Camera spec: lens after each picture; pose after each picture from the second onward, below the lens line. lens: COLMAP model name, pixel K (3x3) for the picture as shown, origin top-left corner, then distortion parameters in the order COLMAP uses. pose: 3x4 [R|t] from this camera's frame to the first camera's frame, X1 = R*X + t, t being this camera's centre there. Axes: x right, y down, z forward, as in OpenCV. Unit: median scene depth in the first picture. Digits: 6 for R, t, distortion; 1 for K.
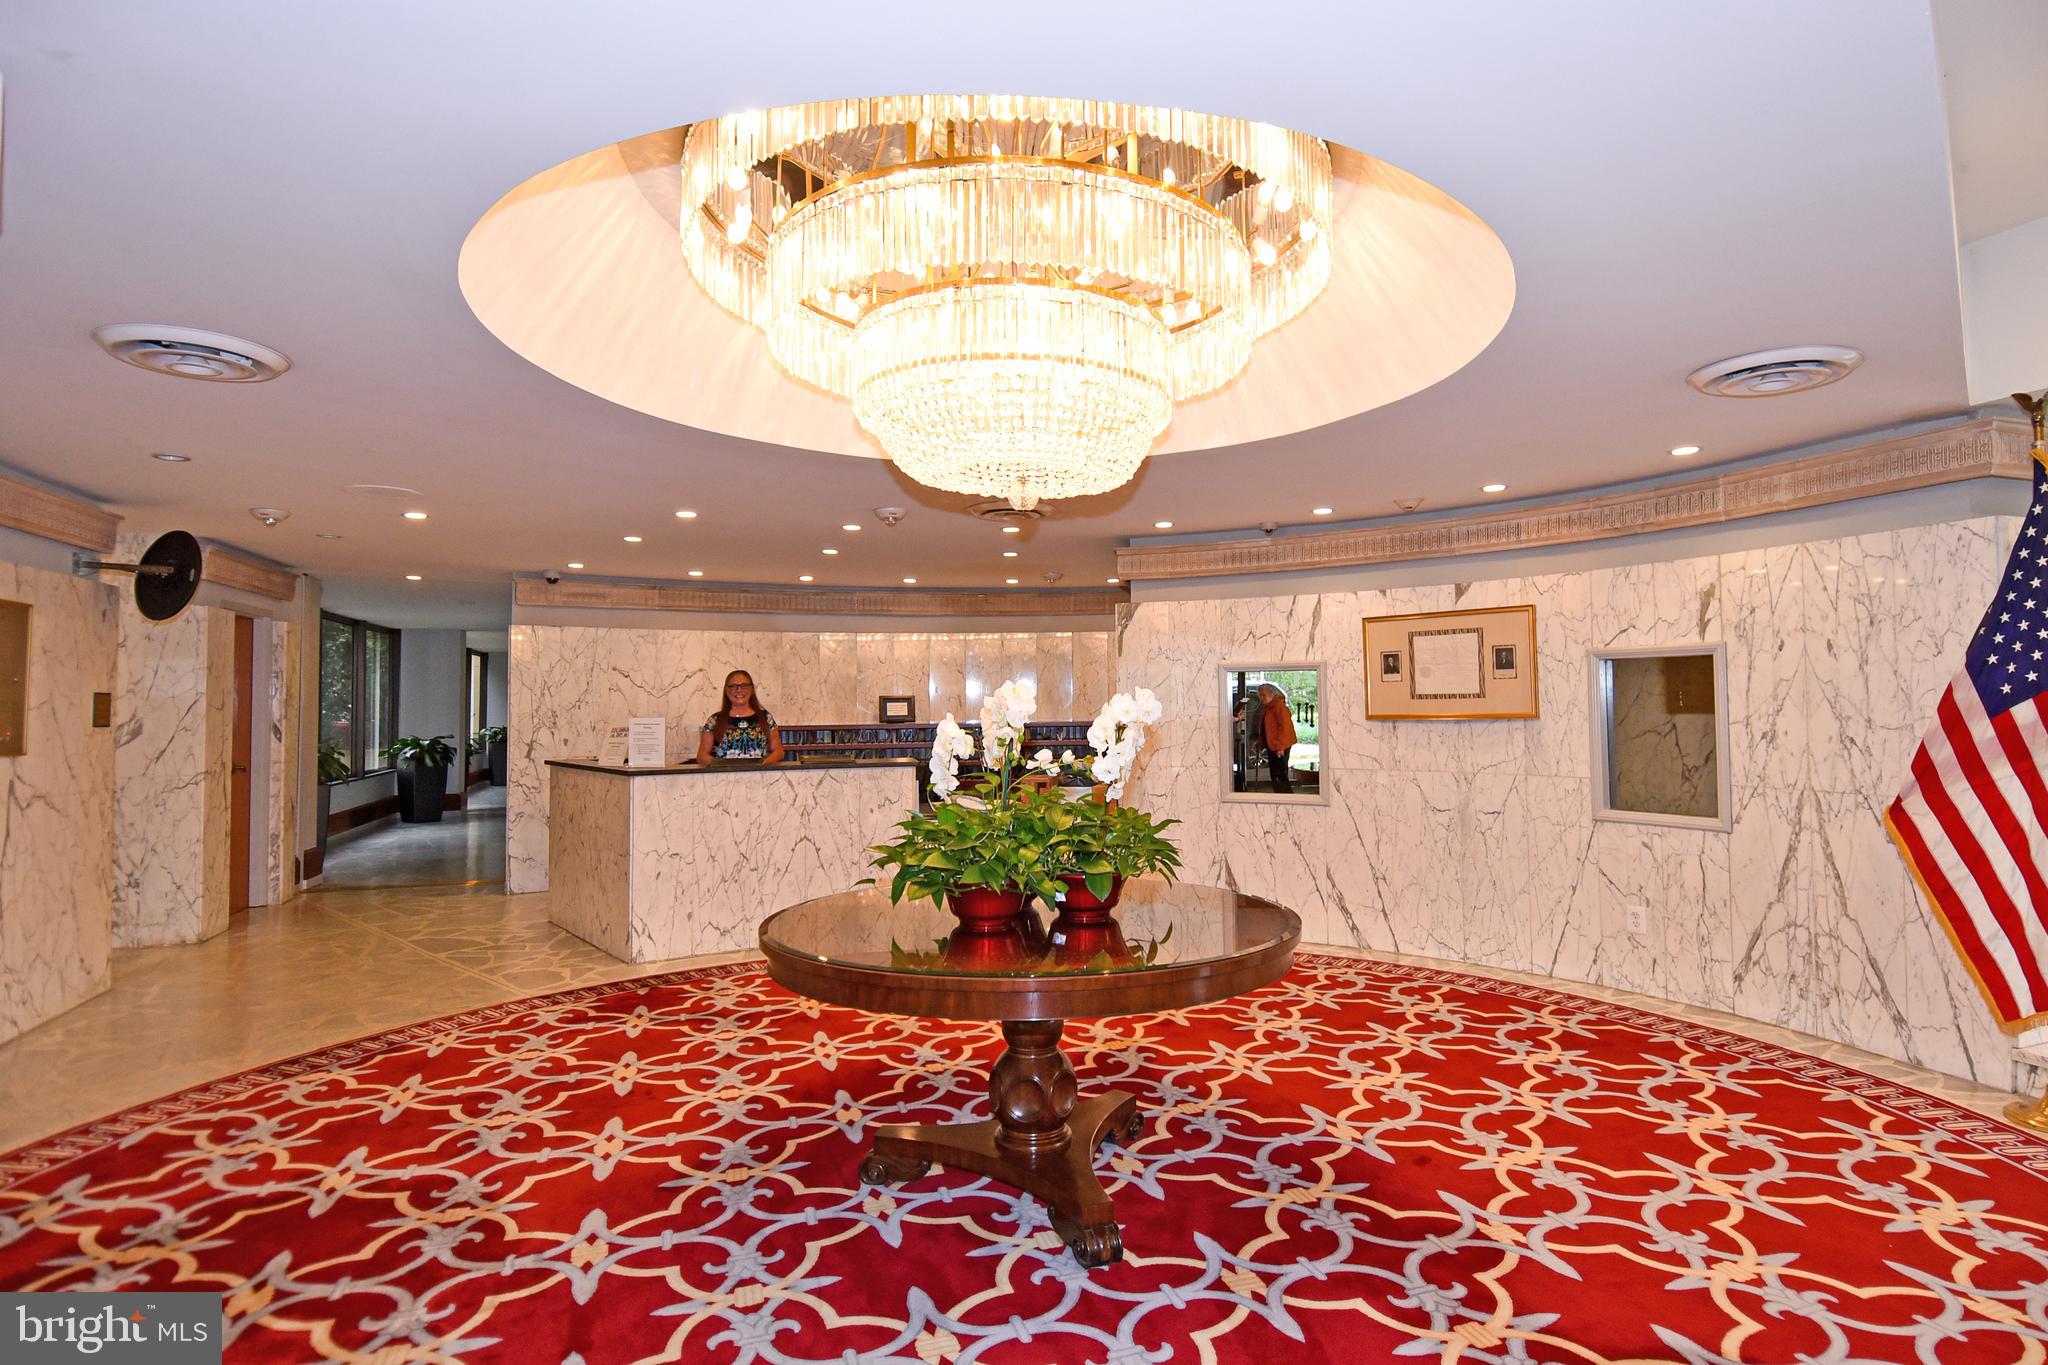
lens RADIAL K [[1117.3, 0, 1032.7], [0, 1117.3, 674.0], [0, 0, 1]] dist [0.006044, -0.013934]
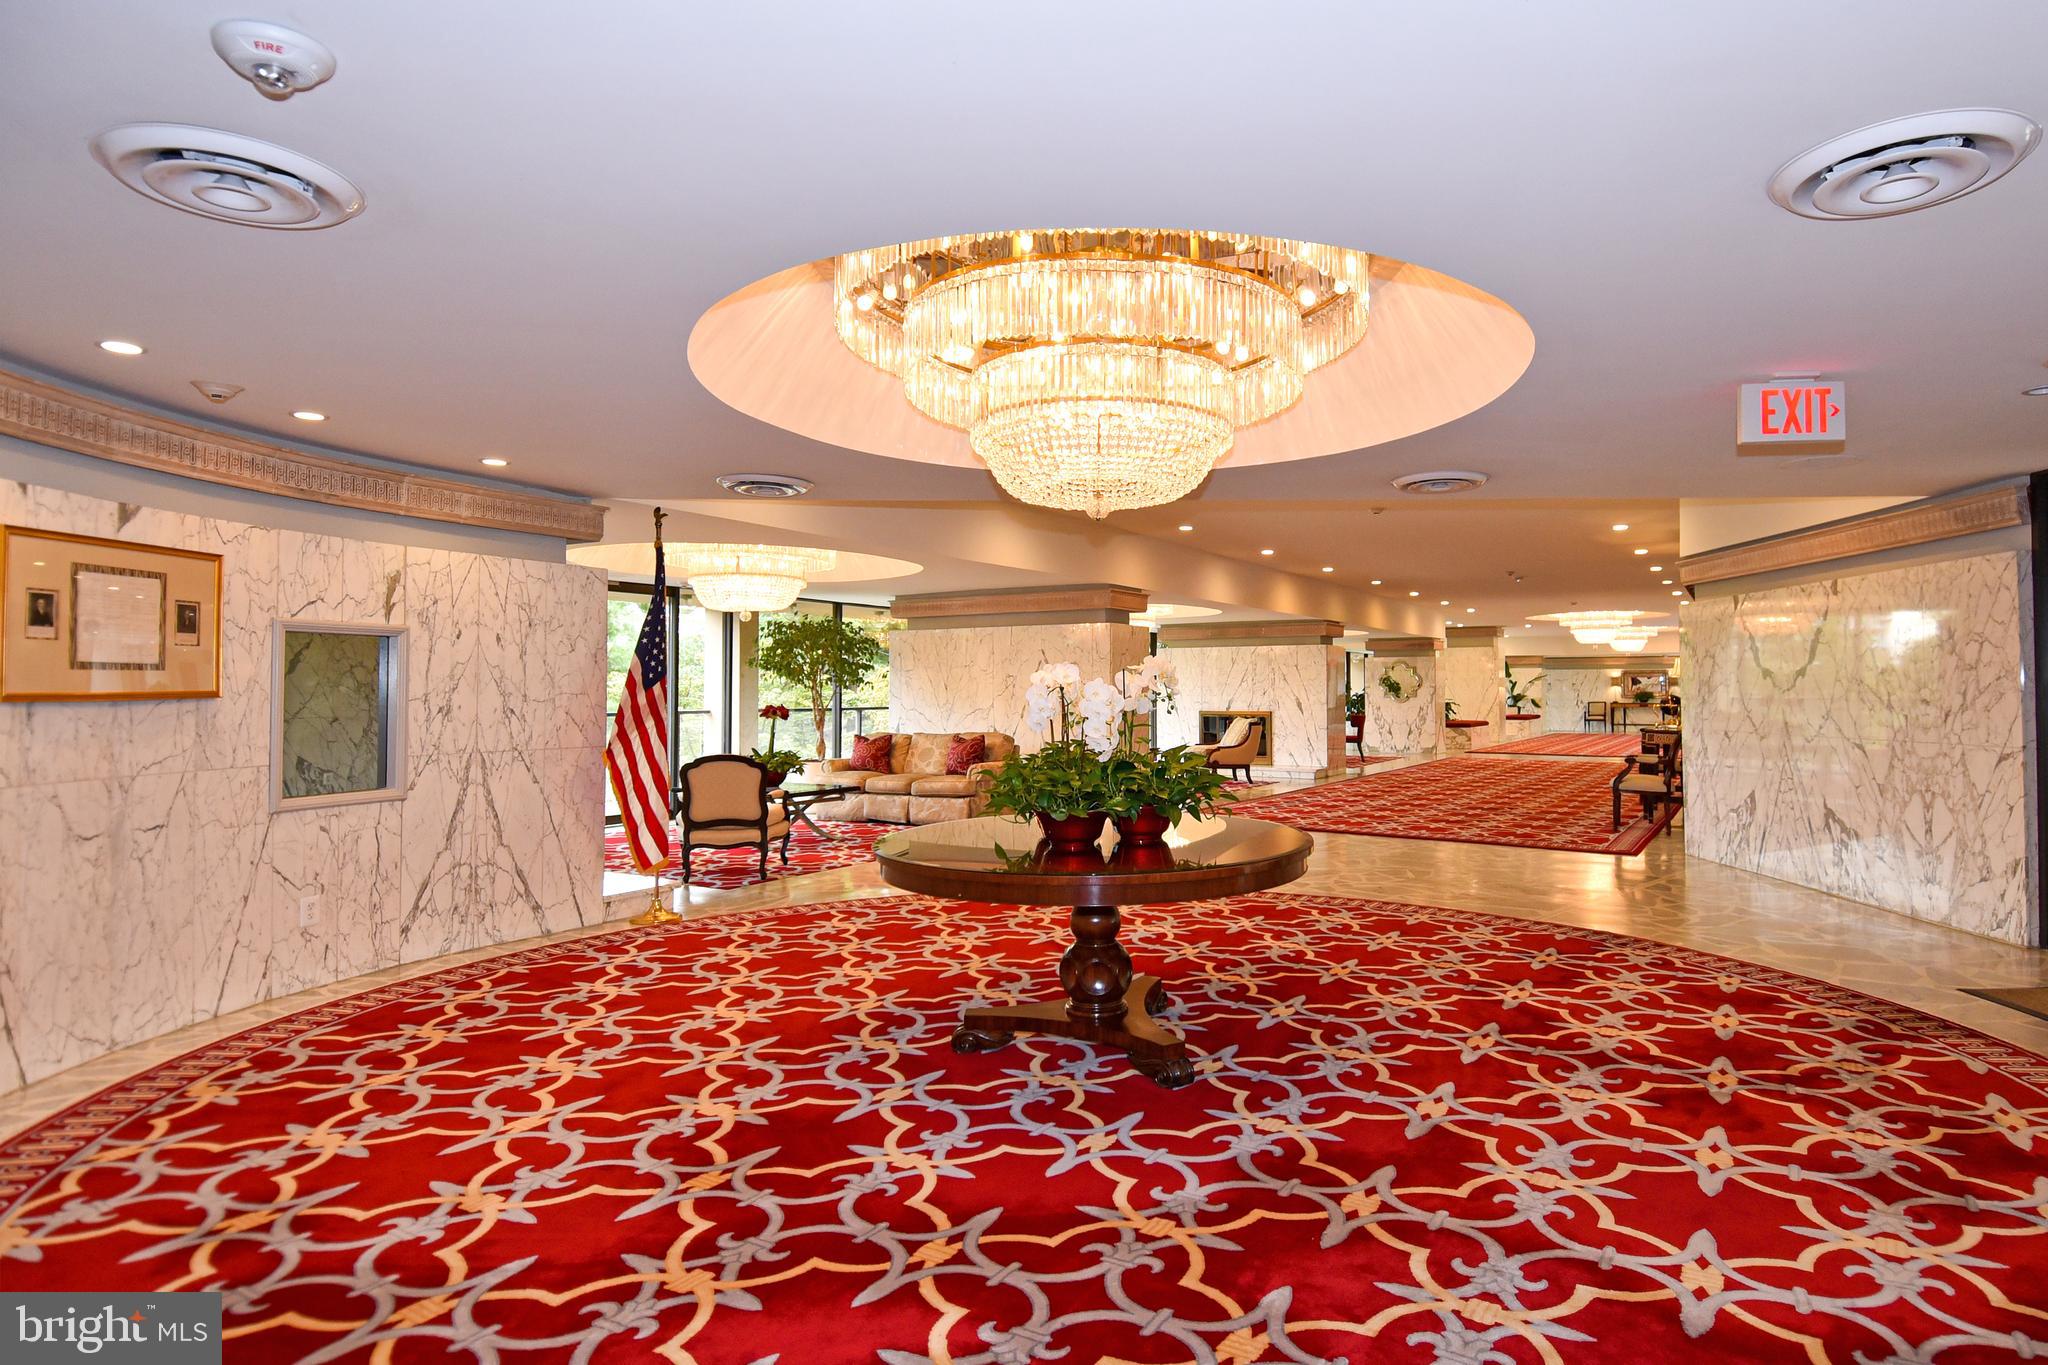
lens RADIAL K [[1117.3, 0, 1031.8], [0, 1117.3, 684.3], [0, 0, 1]] dist [0.006044, -0.013934]
pose [[-0.640879, 0.014707, 0.767501, -0.595767], [-0.014412, 0.999410, -0.031185, 0.052123], [-0.767507, -0.031047, -0.640289, 1.191100]]
